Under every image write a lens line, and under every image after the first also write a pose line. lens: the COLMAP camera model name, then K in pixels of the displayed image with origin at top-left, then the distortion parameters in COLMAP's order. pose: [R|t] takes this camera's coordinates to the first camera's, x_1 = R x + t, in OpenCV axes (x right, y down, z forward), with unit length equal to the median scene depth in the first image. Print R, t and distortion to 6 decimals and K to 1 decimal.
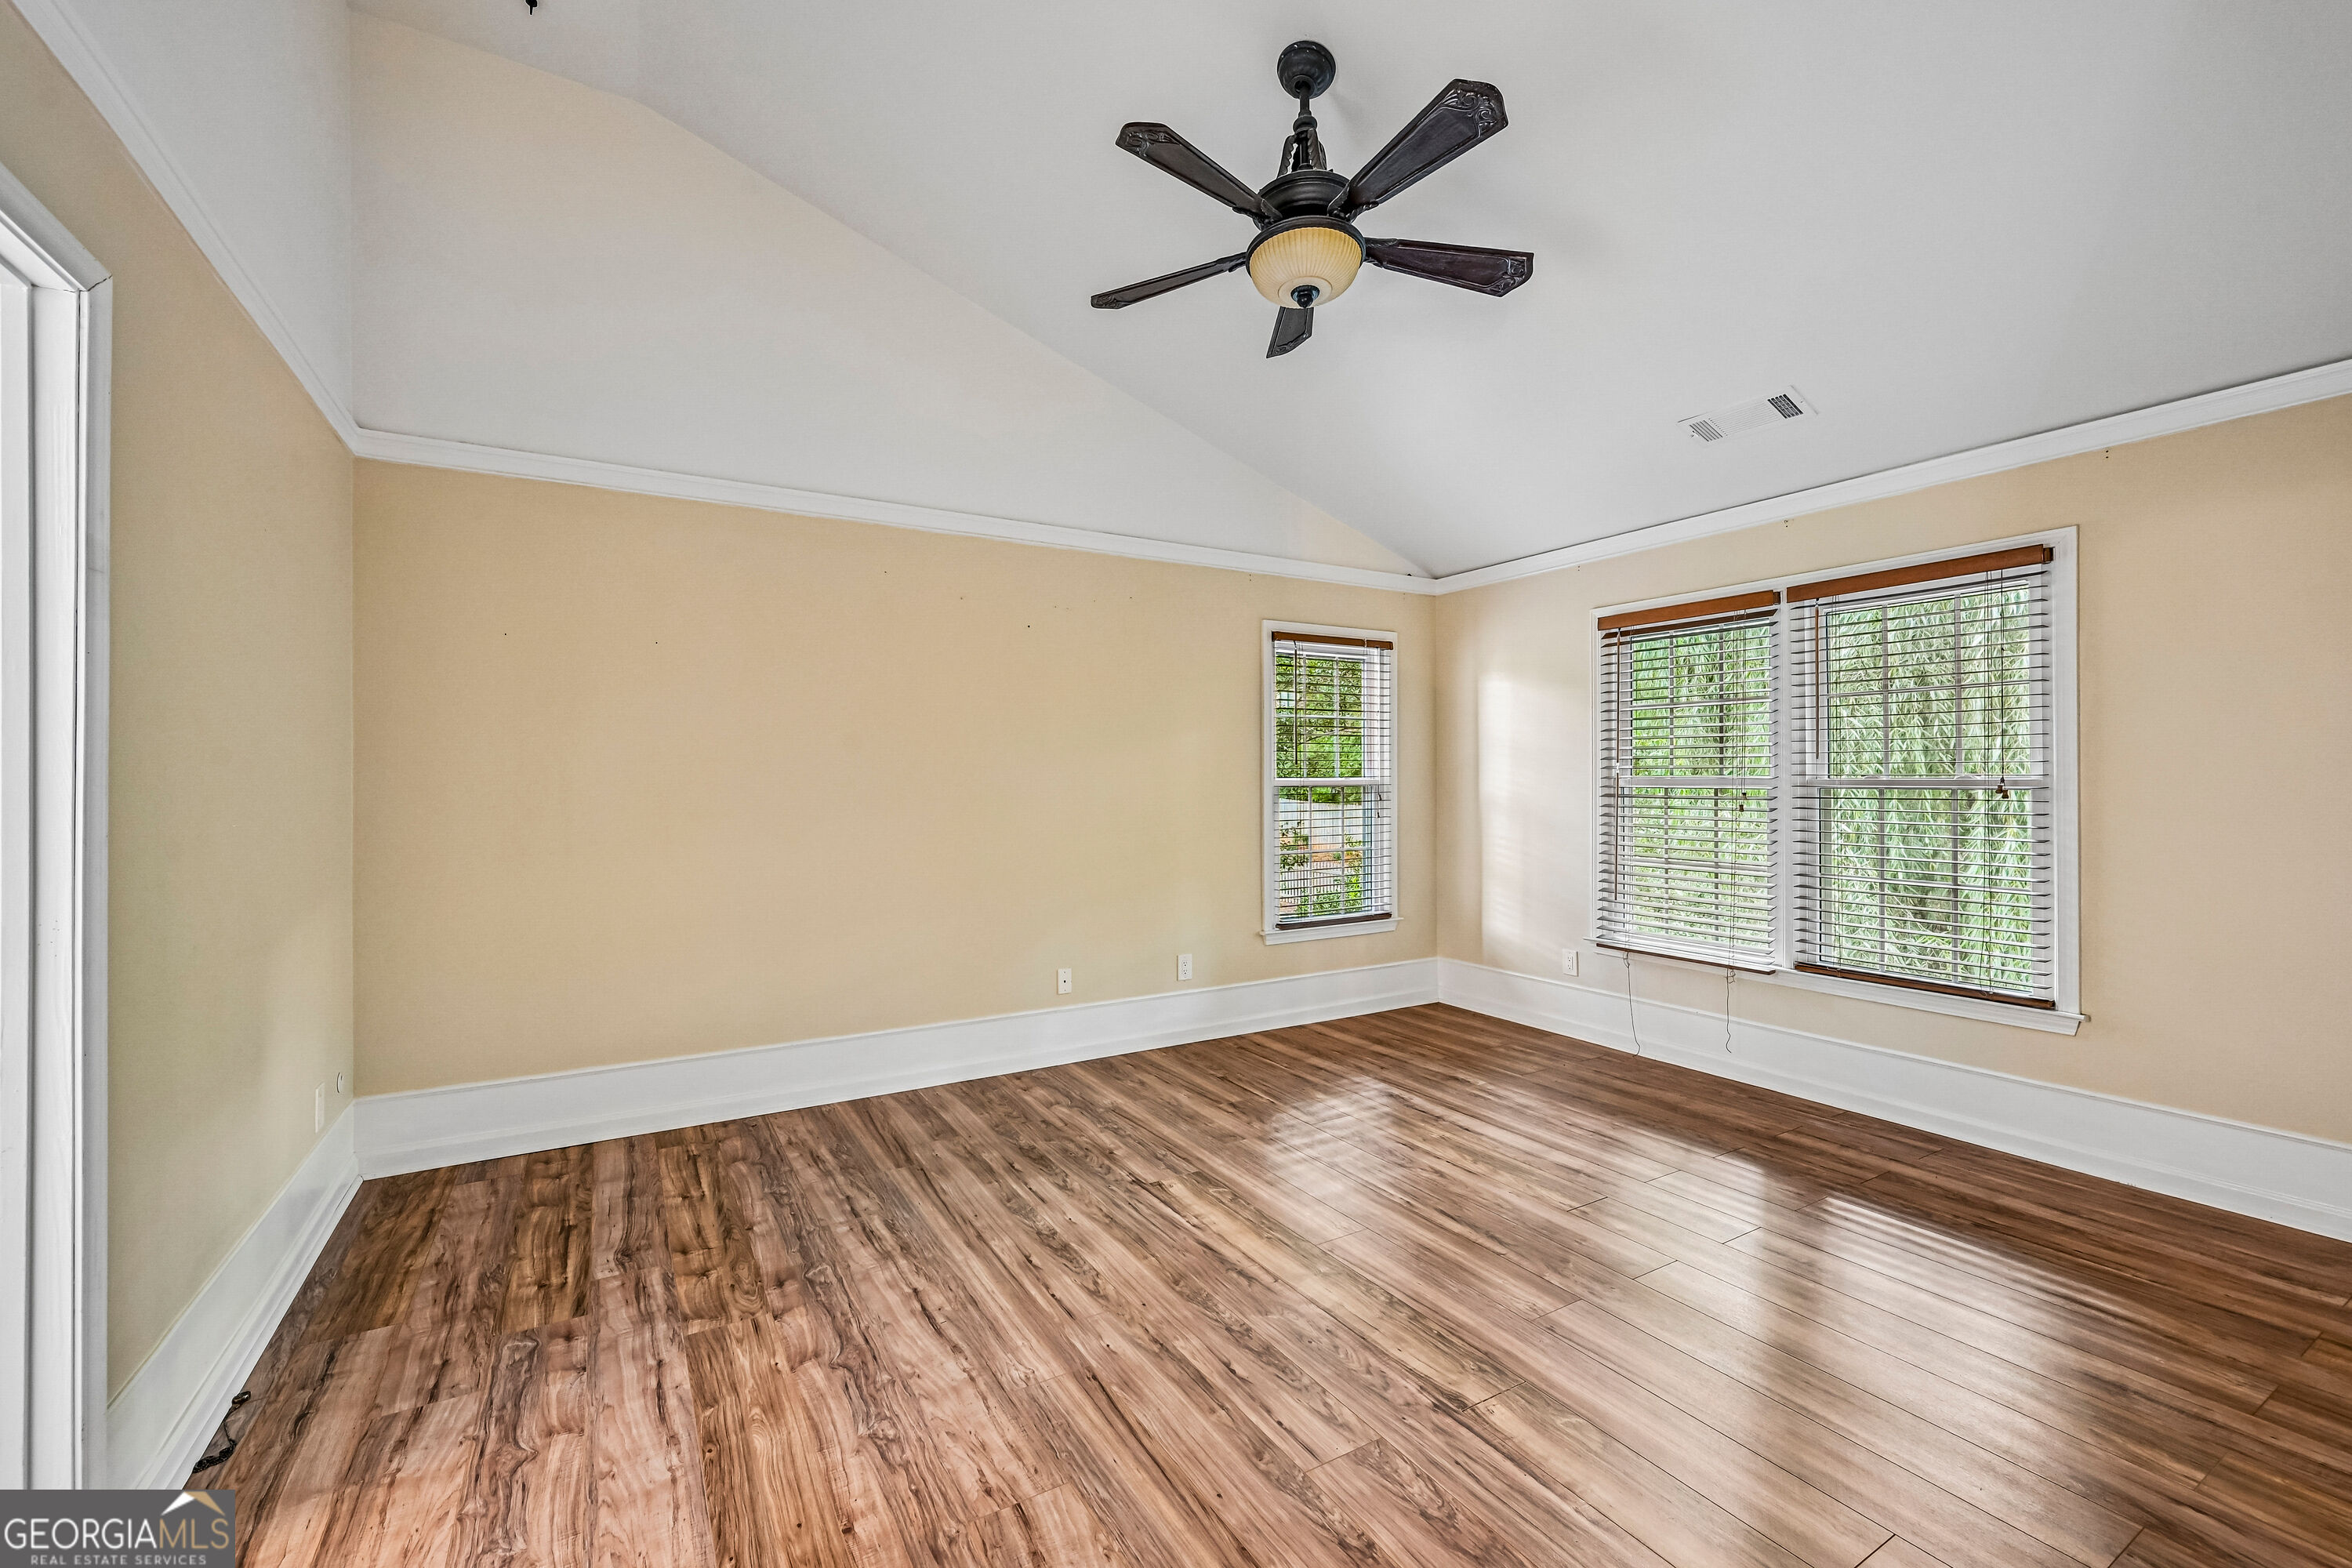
lens RADIAL K [[972.0, 0, 1174.6], [0, 972.0, 782.4], [0, 0, 1]] dist [0.001130, 0.000185]
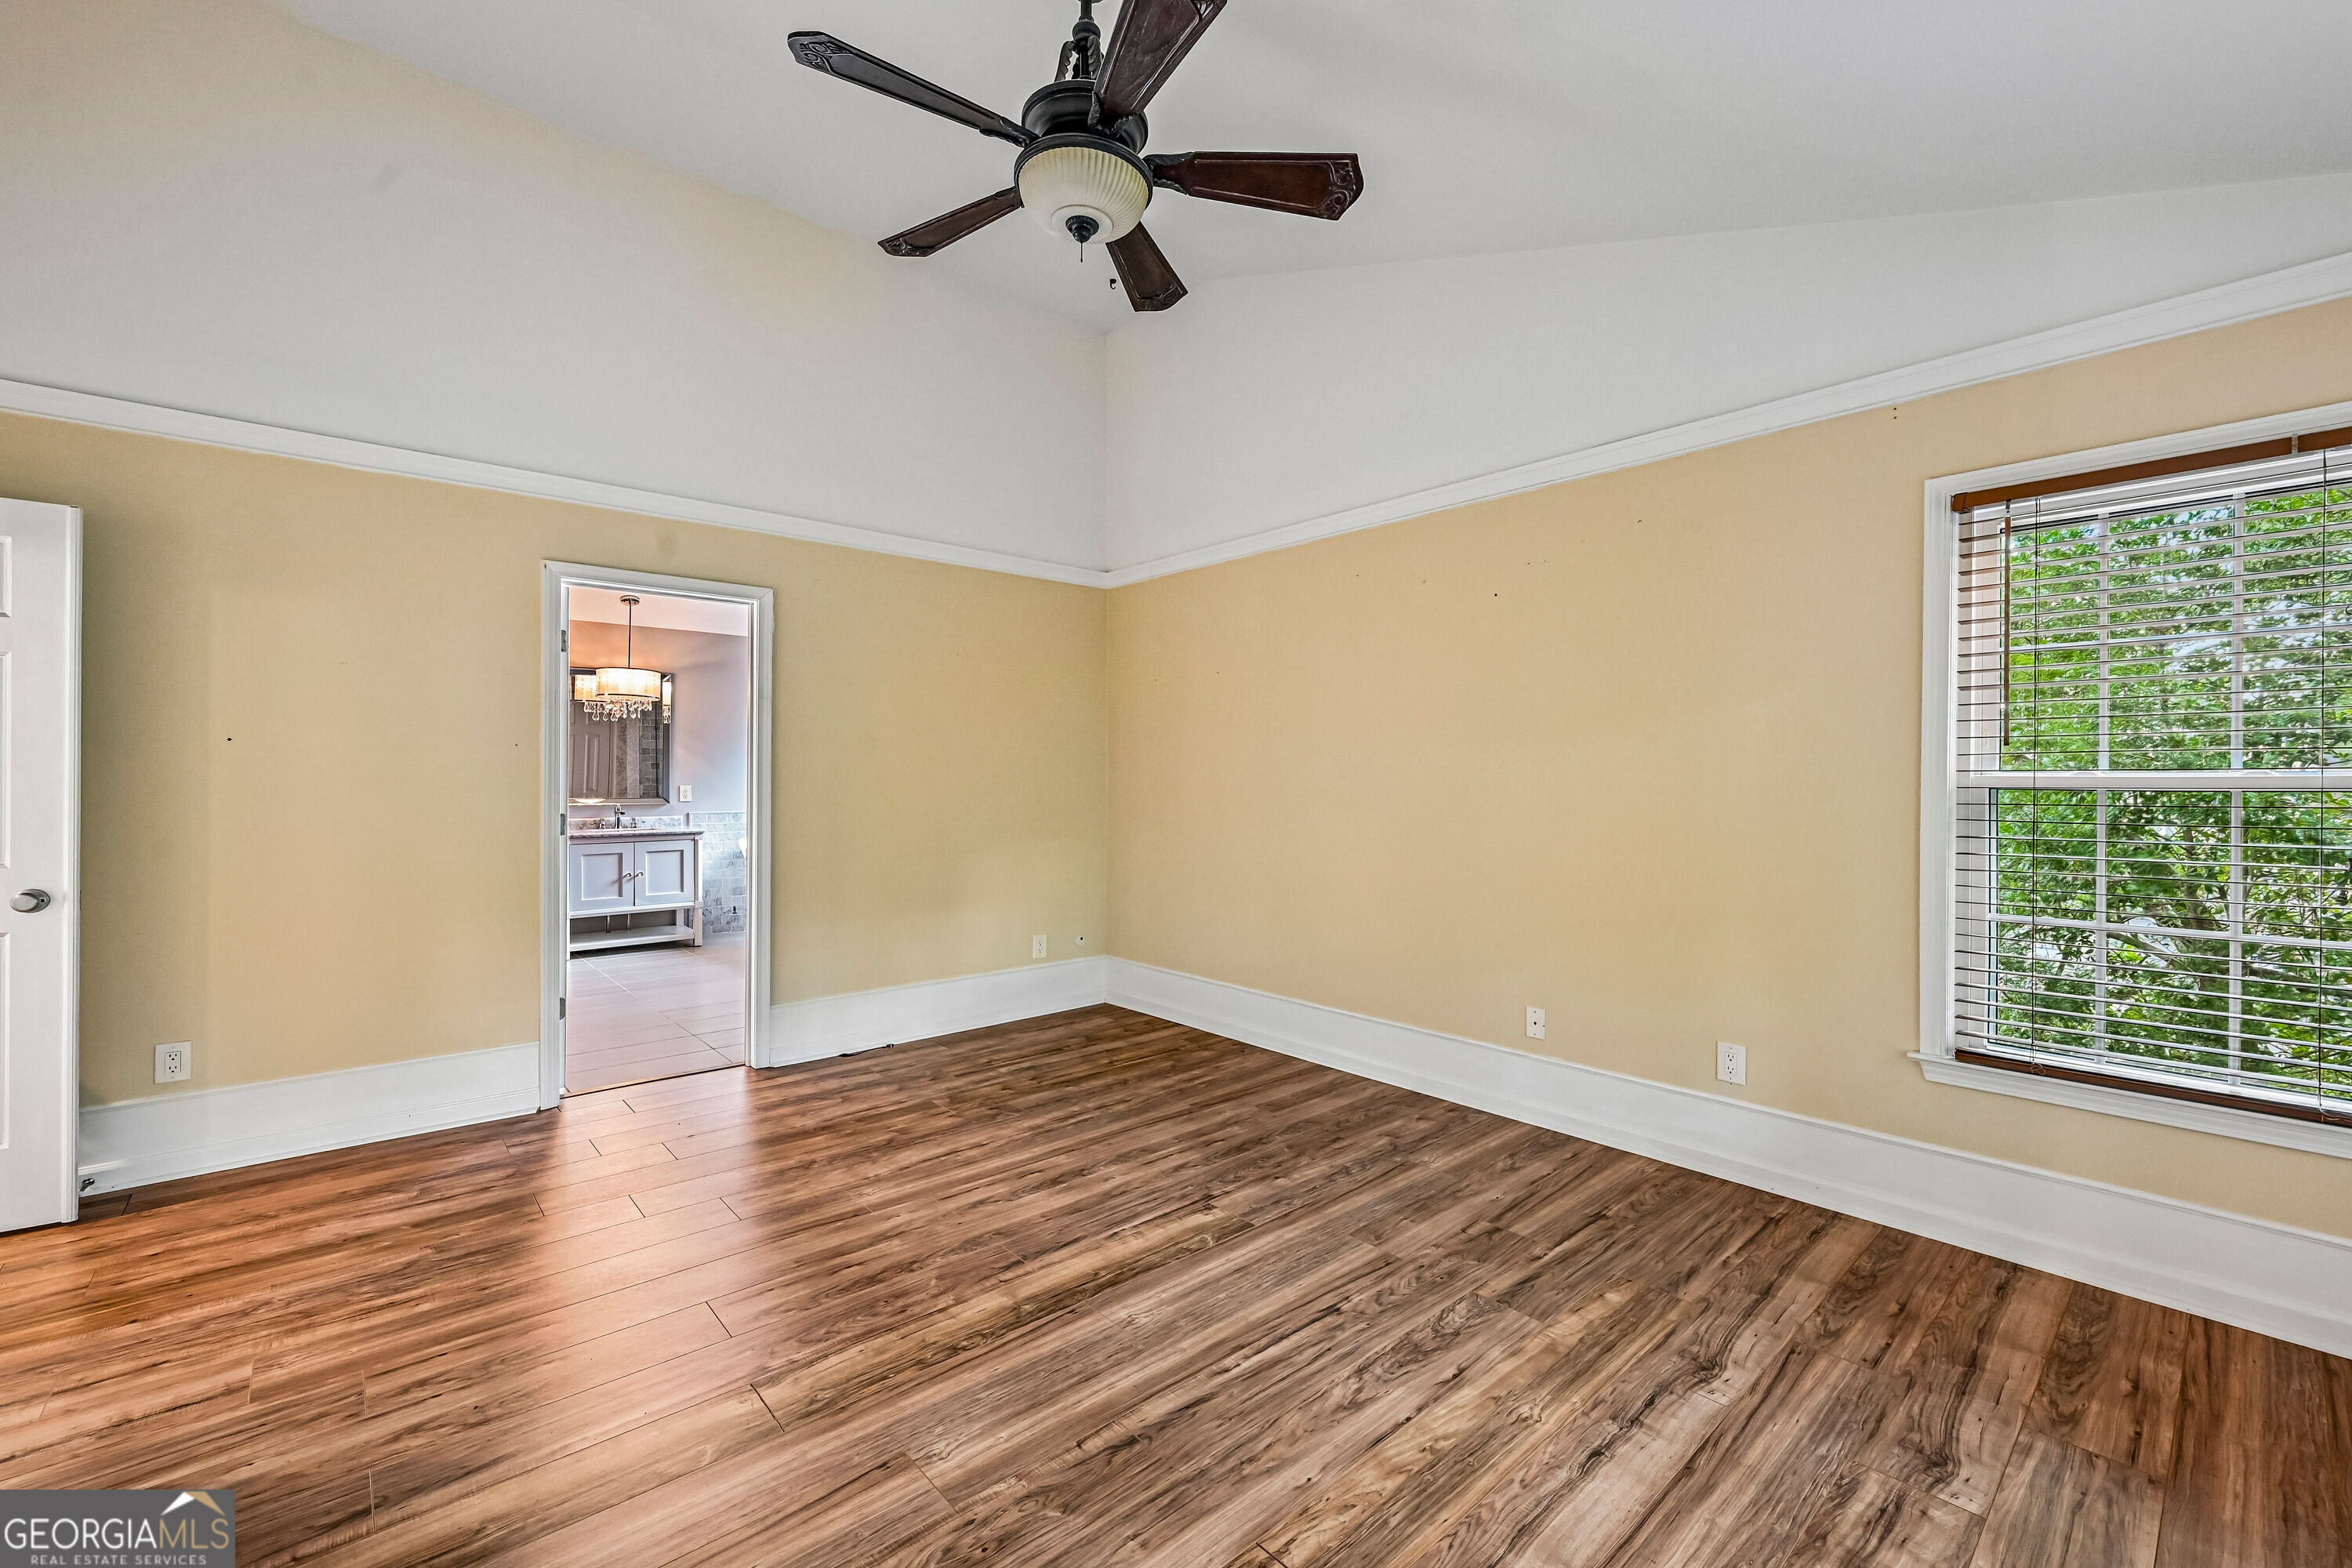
lens RADIAL K [[961.4, 0, 1167.6], [0, 961.4, 781.3], [0, 0, 1]] dist [0.001029, 0.000205]
pose [[0.187208, 0.012014, -0.982247, 0.893797], [-0.003326, 0.999927, 0.011597, -0.005873], [0.982315, 0.001096, 0.187234, 0.804879]]
